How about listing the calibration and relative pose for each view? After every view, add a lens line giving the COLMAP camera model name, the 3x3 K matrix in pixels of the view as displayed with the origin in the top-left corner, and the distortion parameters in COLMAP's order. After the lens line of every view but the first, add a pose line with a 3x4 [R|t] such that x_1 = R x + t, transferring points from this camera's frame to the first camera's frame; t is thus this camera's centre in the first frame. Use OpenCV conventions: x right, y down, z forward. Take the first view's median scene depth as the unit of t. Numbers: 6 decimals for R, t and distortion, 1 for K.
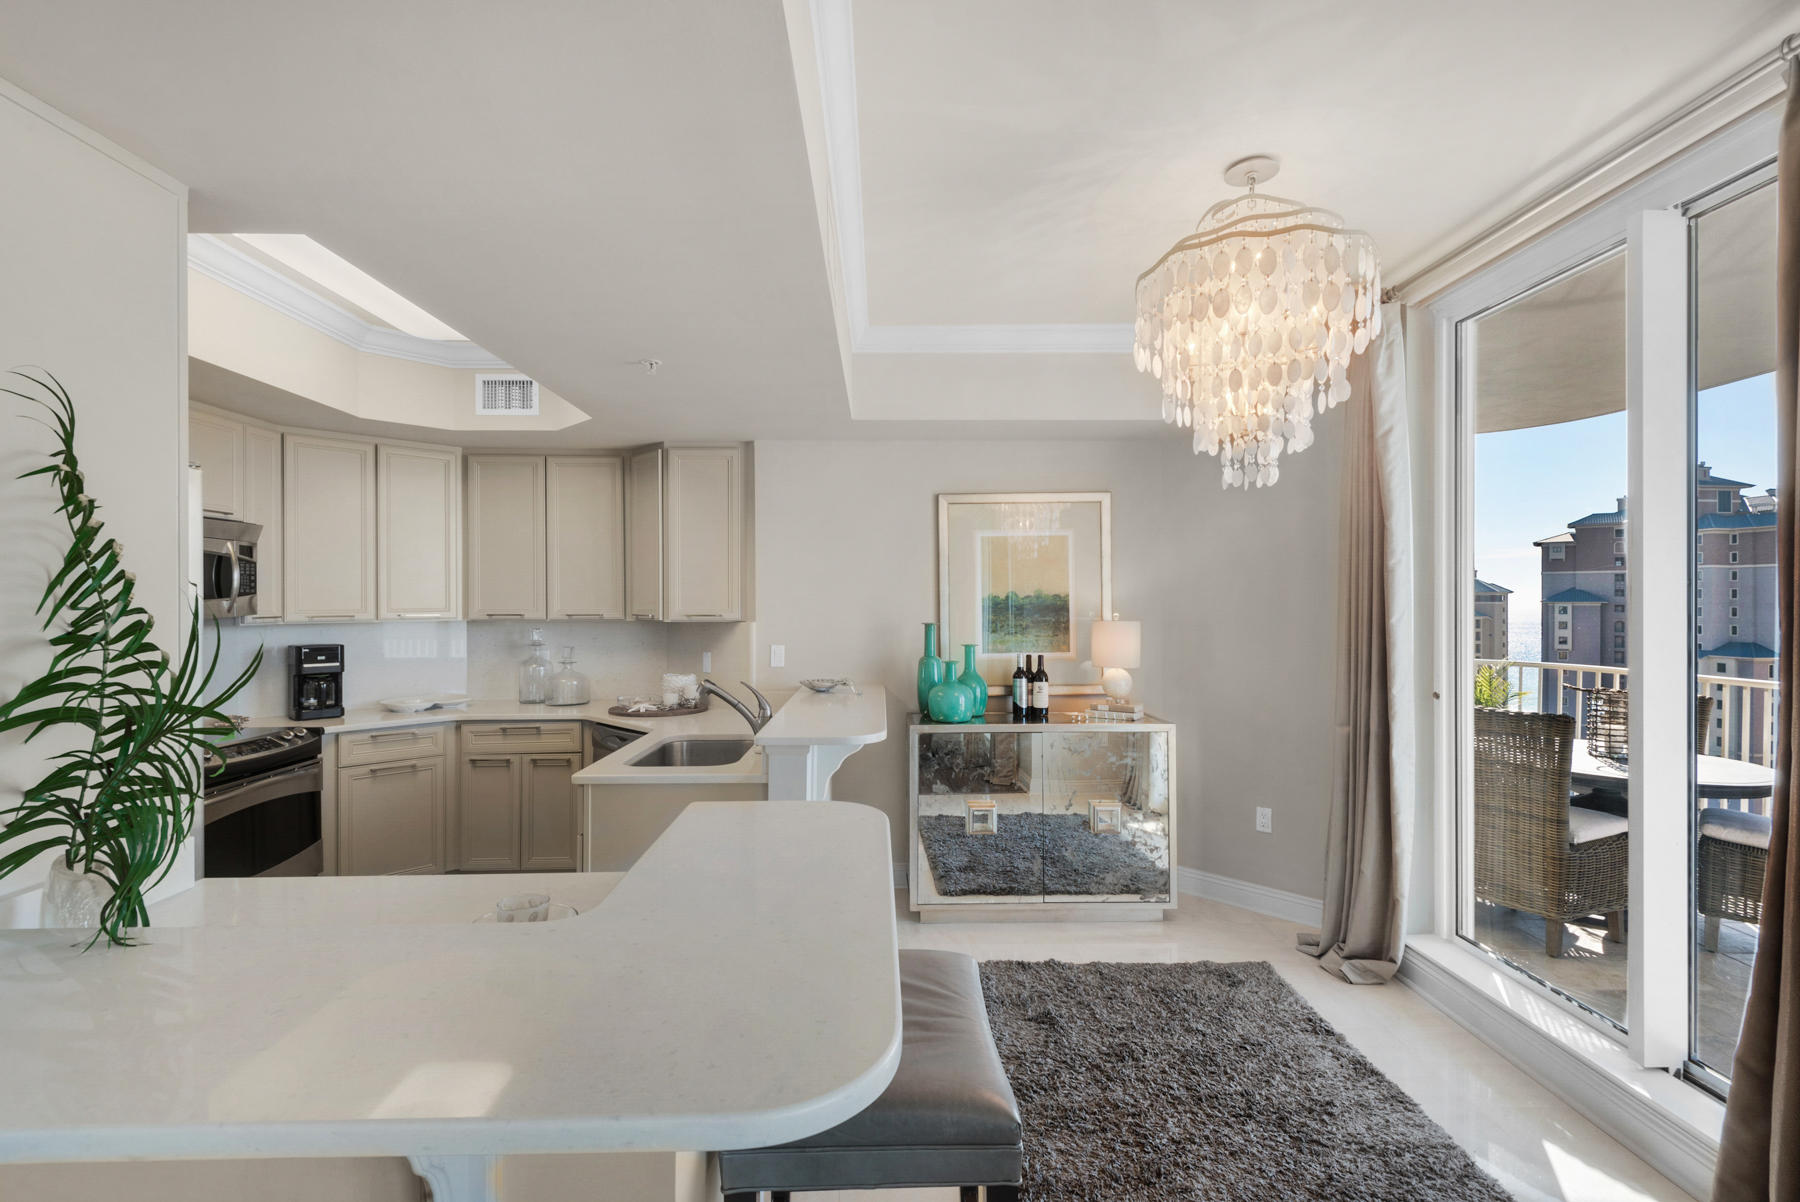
lens RADIAL K [[816.9, 0, 894.6], [0, 816.9, 603.7], [0, 0, 1]] dist [0.021579, -0.011985]
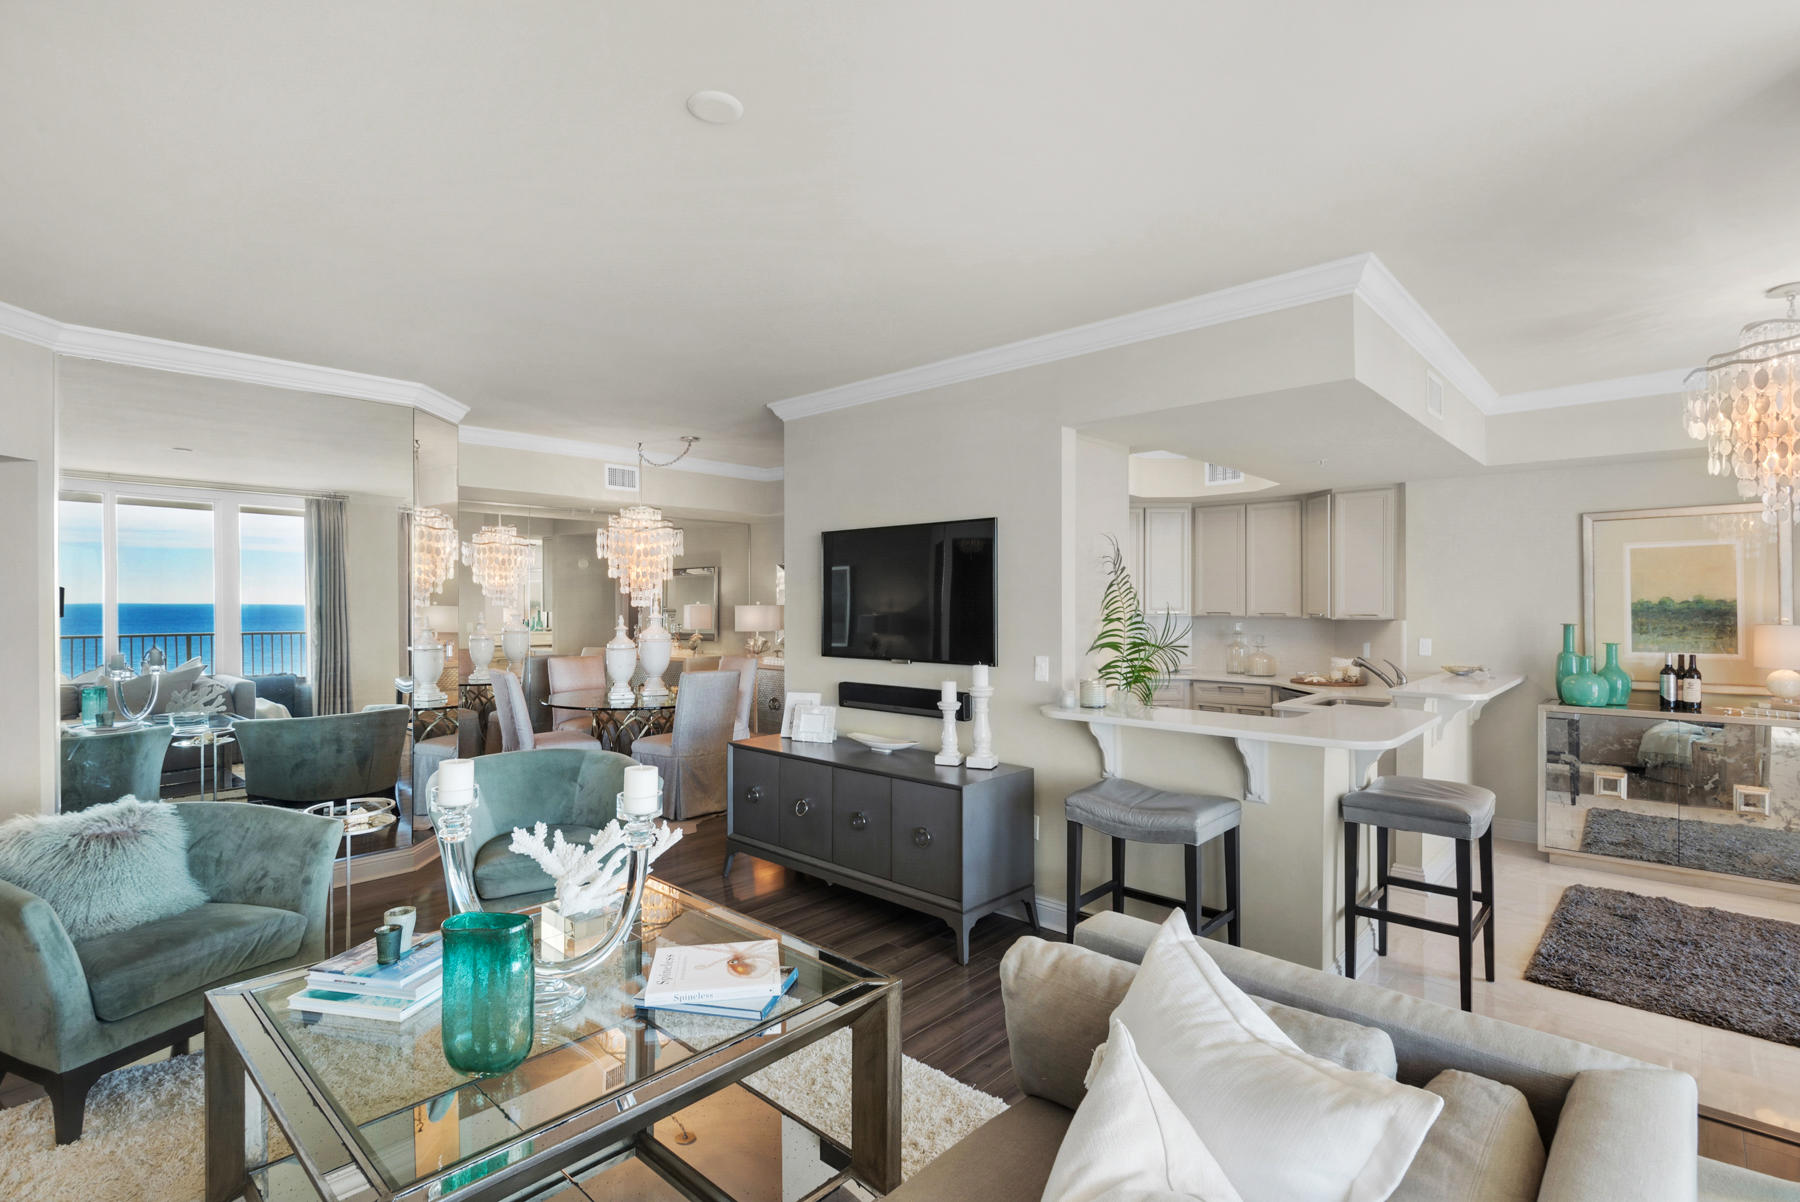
lens RADIAL K [[838.1, 0, 920.5], [0, 838.1, 600.9], [0, 0, 1]] dist [0.019247, -0.013967]
pose [[0.737703, 0.001876, -0.675123, 0.172101], [-0.002755, 0.999996, -0.000232, -0.007075], [0.675120, 0.002031, 0.737705, -0.538444]]
